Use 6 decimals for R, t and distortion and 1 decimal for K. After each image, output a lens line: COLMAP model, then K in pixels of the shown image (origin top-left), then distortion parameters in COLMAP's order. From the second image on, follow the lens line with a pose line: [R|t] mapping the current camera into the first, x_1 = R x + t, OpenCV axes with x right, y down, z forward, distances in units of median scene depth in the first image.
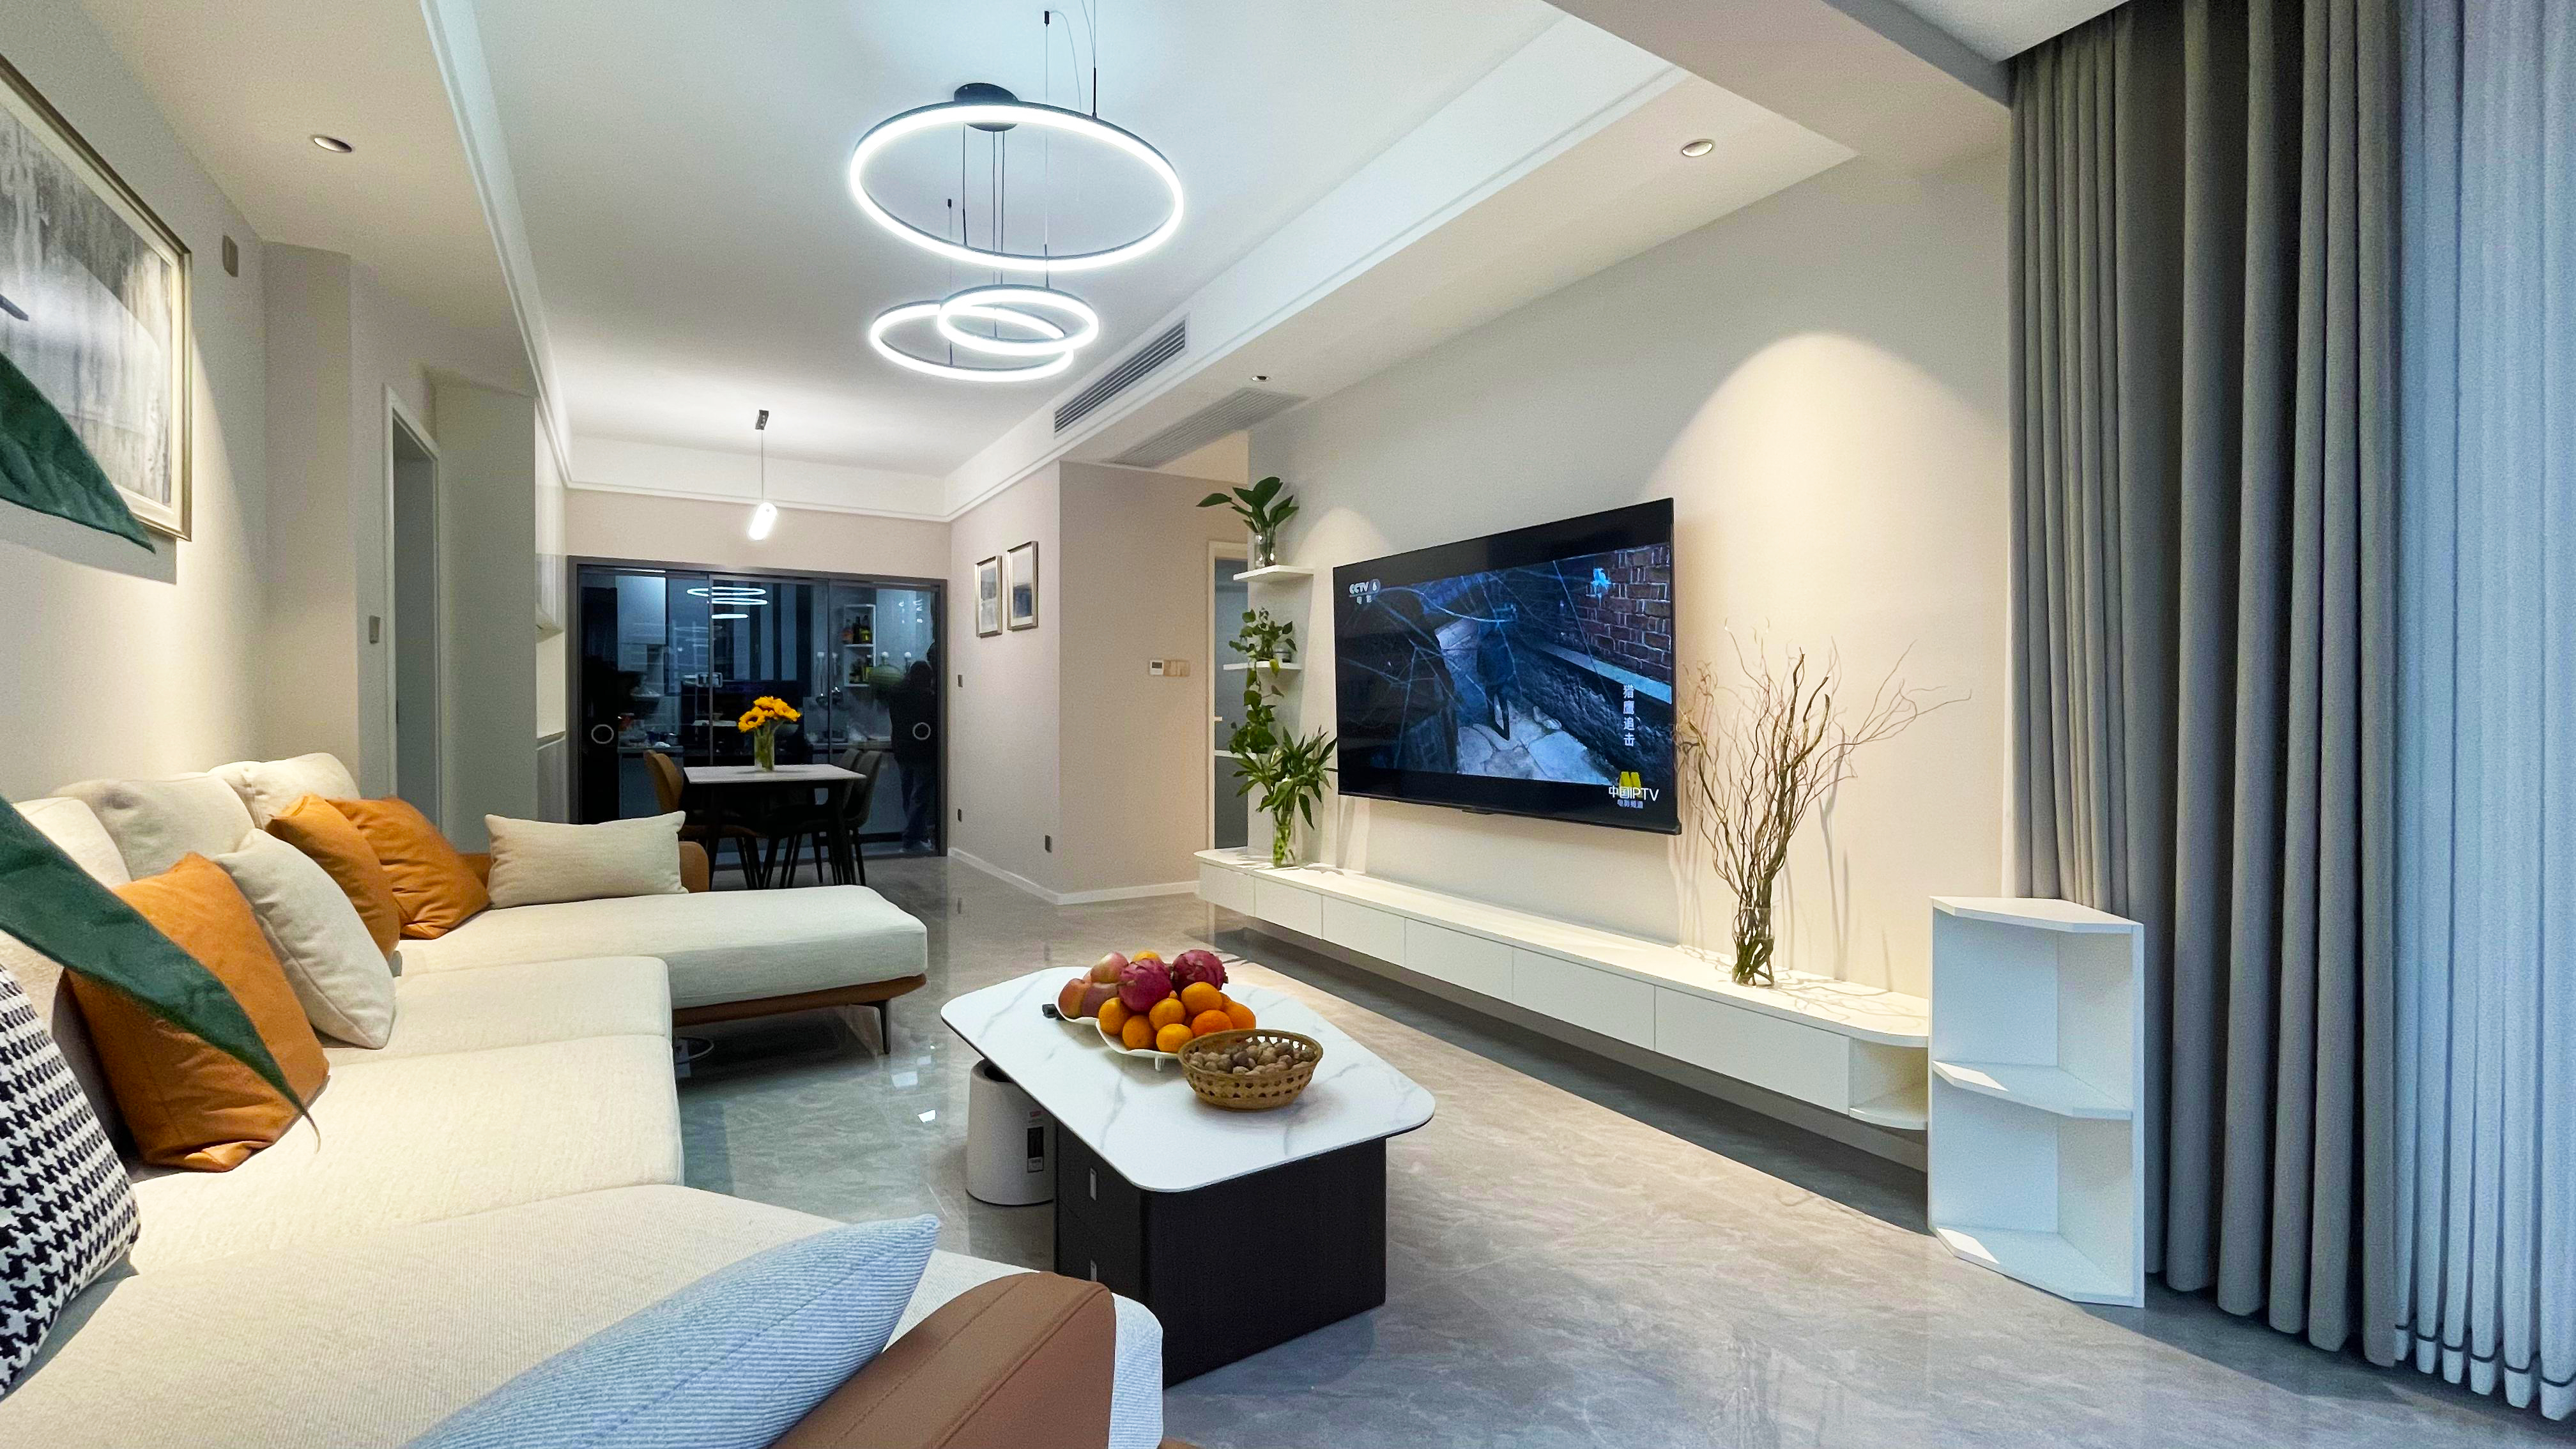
lens RADIAL K [[1041.9, 0, 1265.4], [0, 1041.9, 722.9], [0, 0, 1]] dist [0.018278, -0.008205]
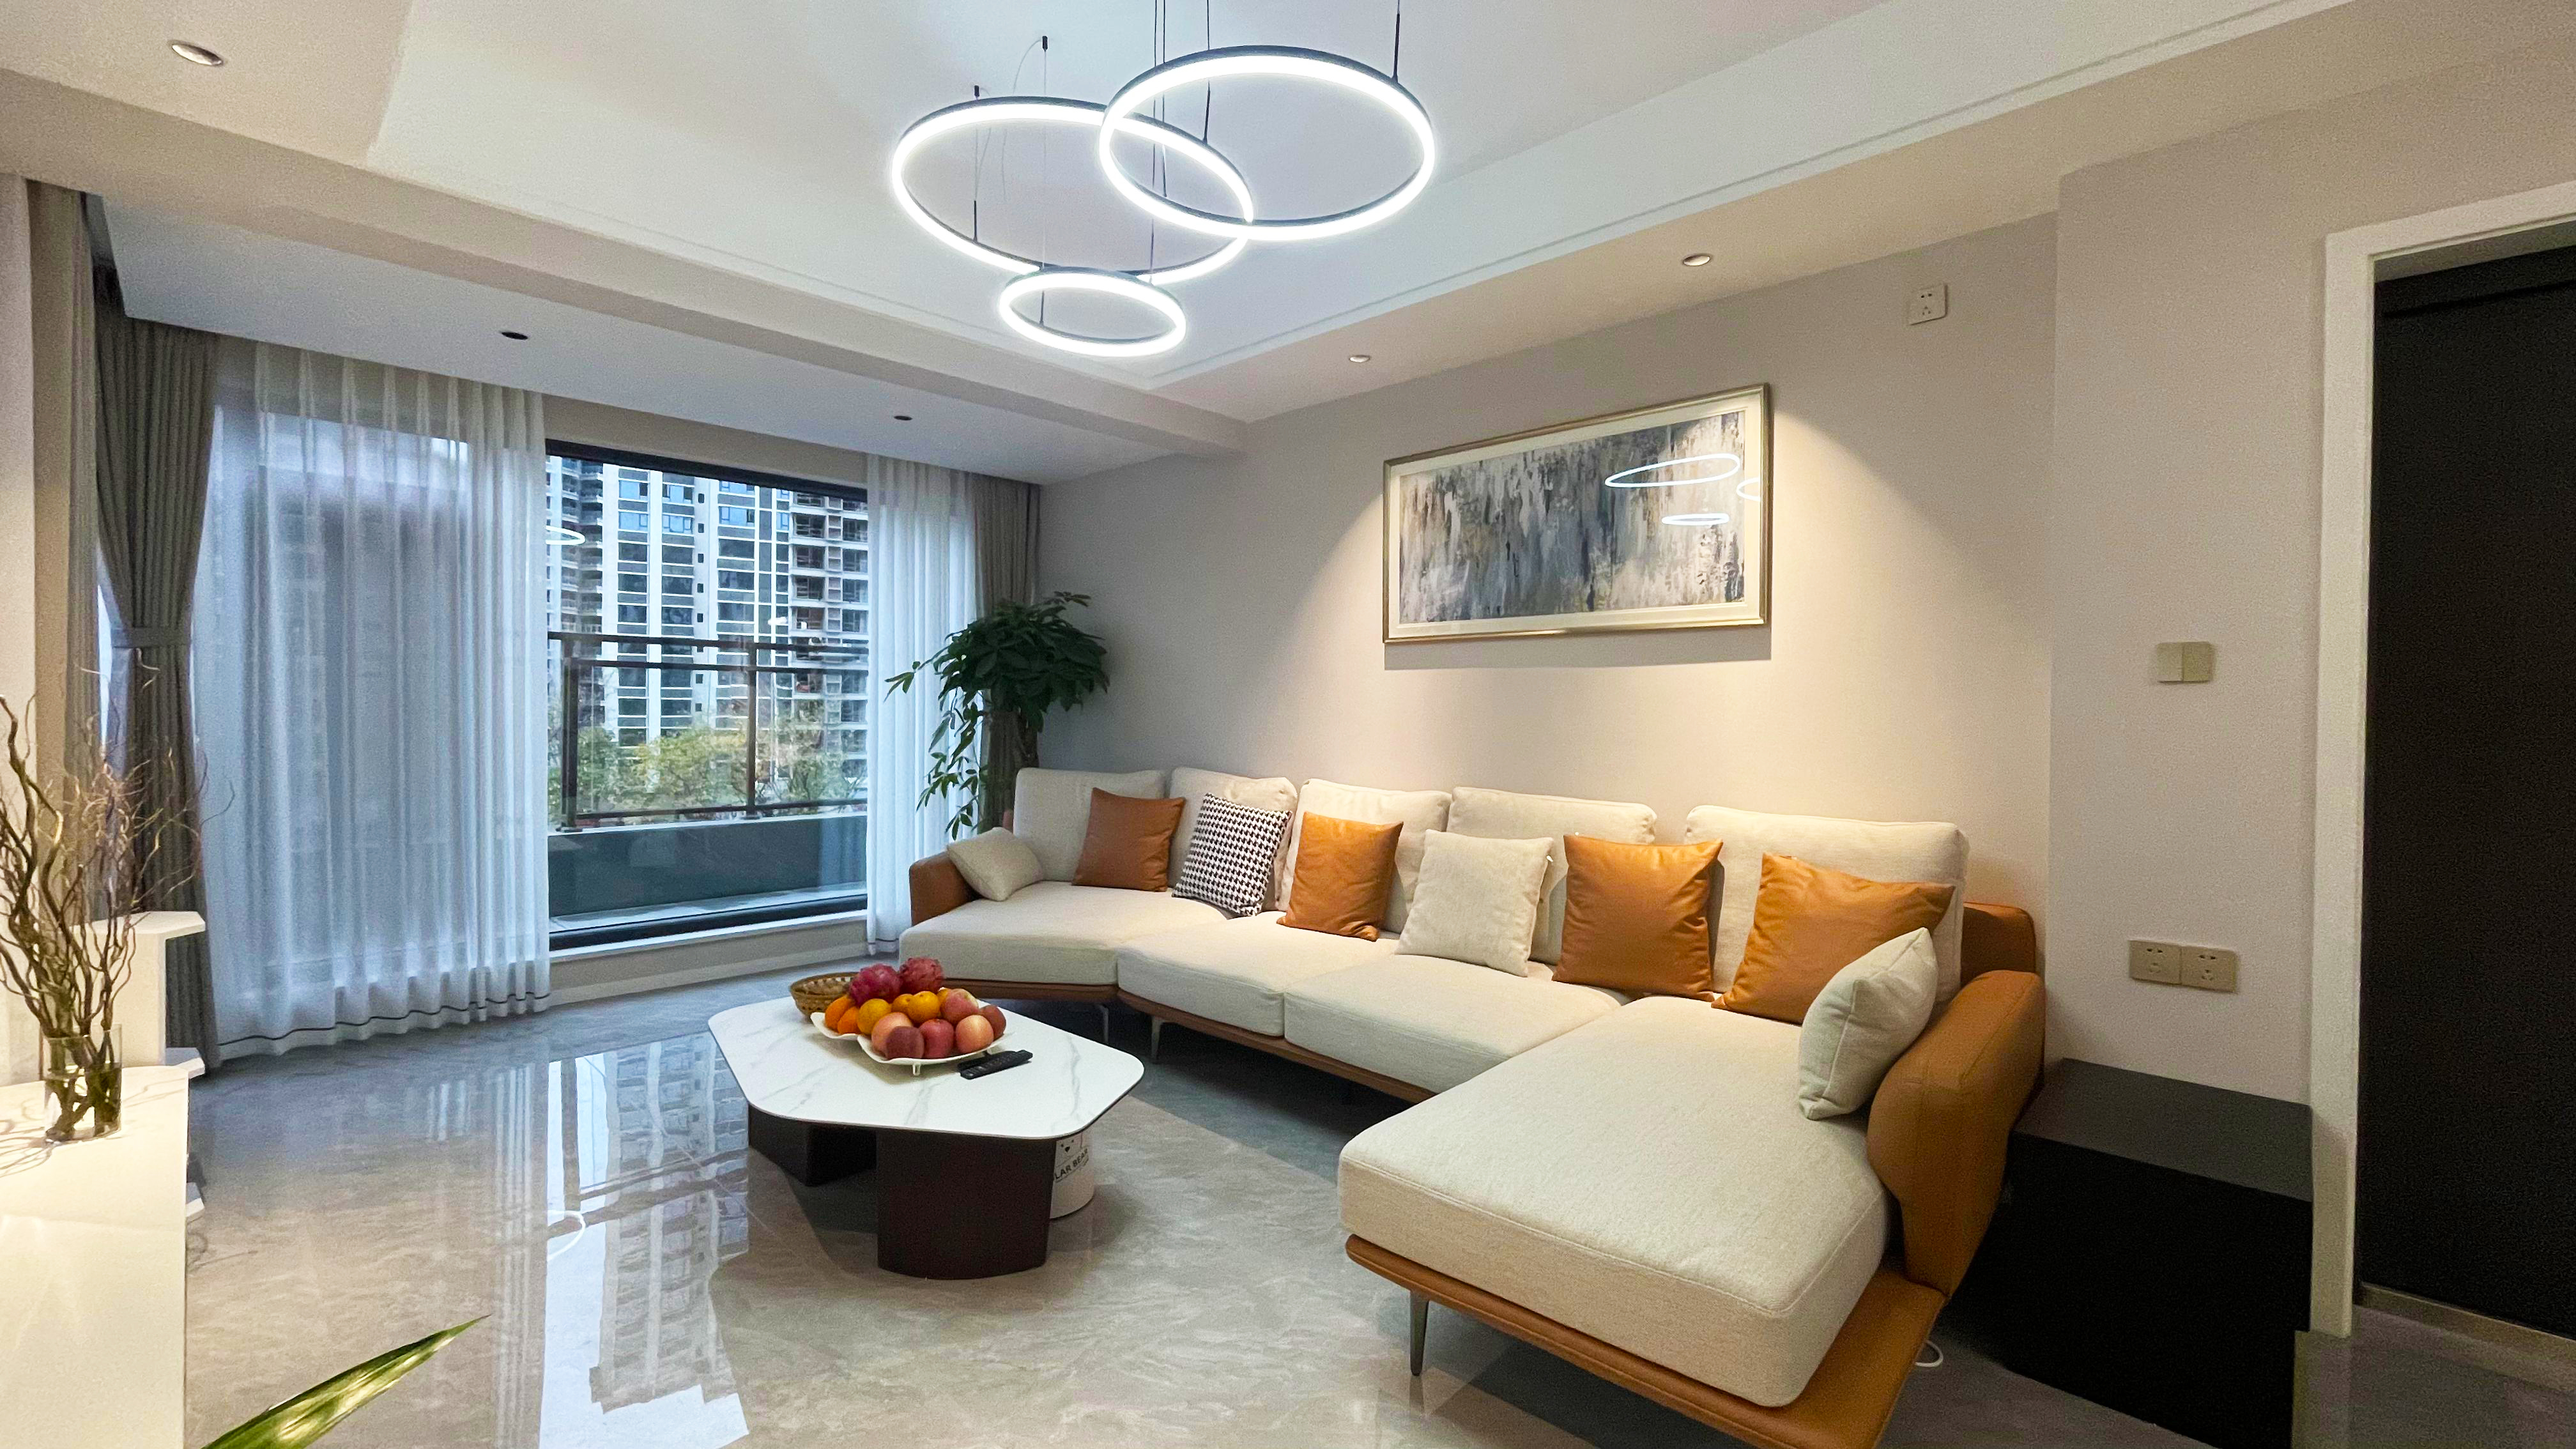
lens RADIAL K [[1042.7, 0, 1276.1], [0, 1042.7, 721.9], [0, 0, 1]] dist [0.000115, -0.000675]
pose [[-0.965187, -0.005329, -0.261508, -0.105294], [-0.012298, 0.999611, 0.025020, -0.051270], [0.261273, 0.027365, -0.964877, 1.244170]]
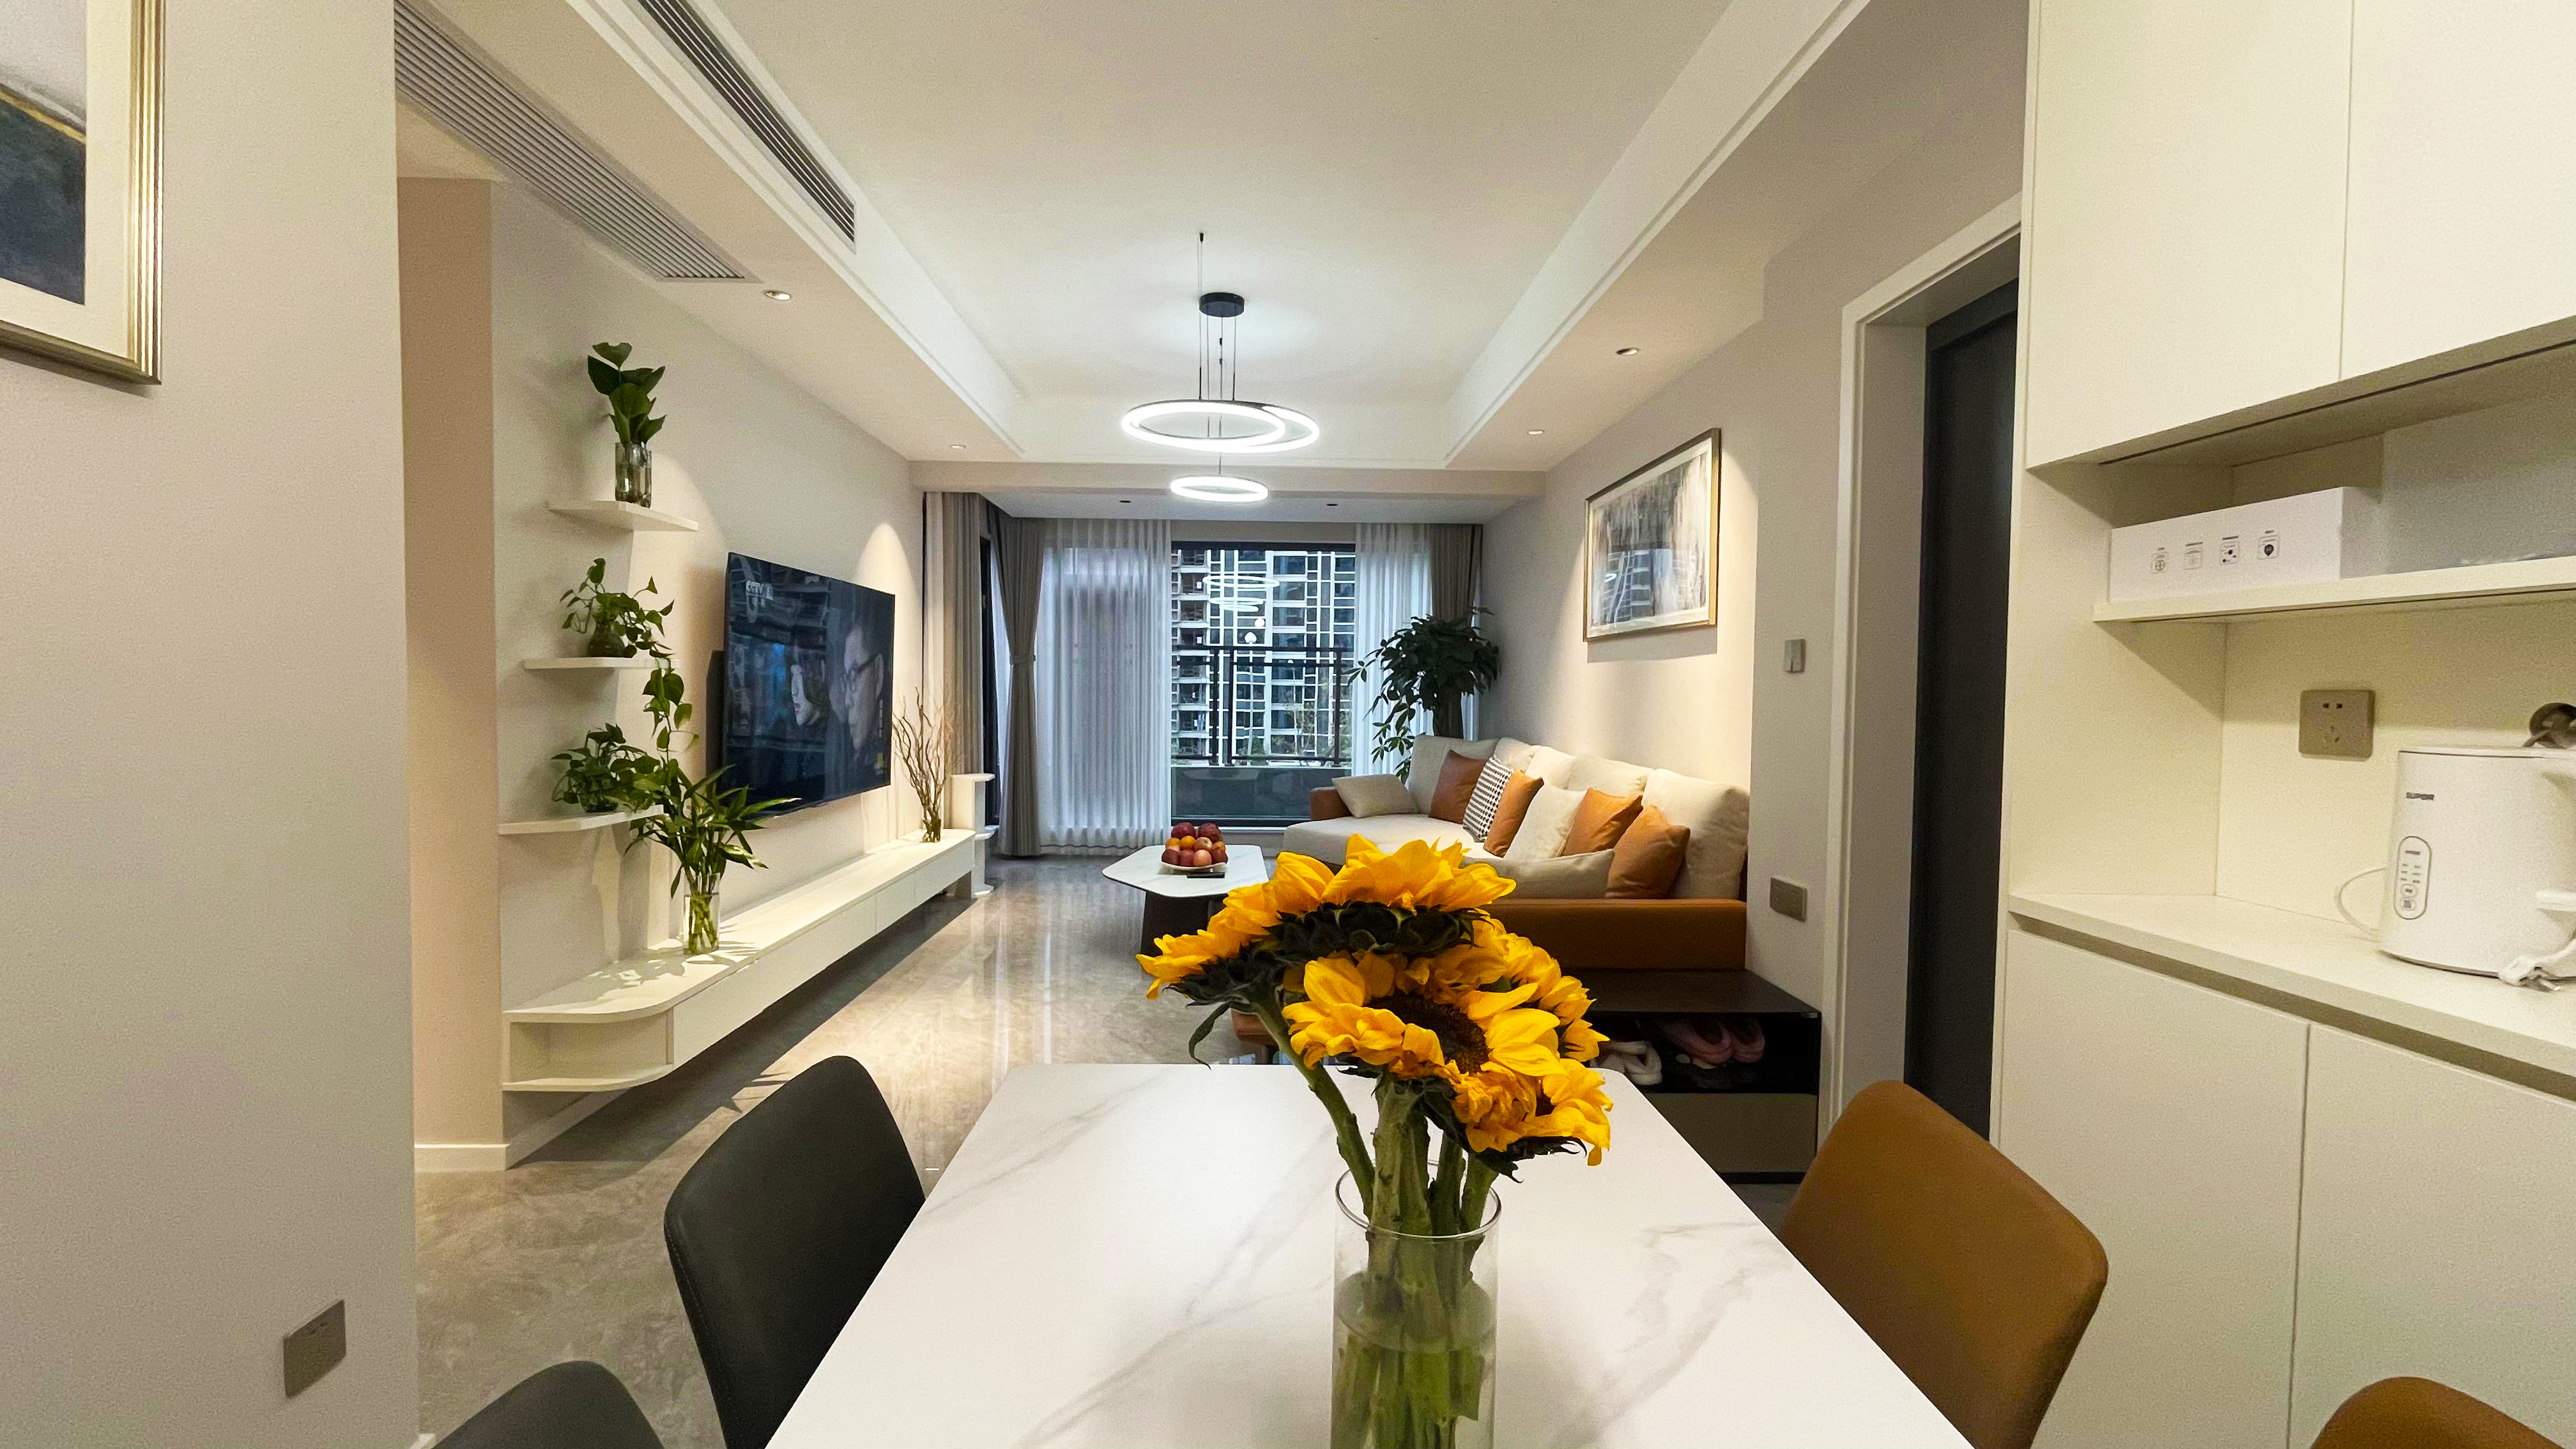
lens RADIAL K [[1042.7, 0, 1276.1], [0, 1042.7, 721.9], [0, 0, 1]] dist [0.000115, -0.000675]
pose [[-0.872509, -0.027059, 0.487847, -0.750677], [-0.006376, 0.999011, 0.044008, -0.058513], [-0.488556, 0.035286, -0.871819, 1.603435]]
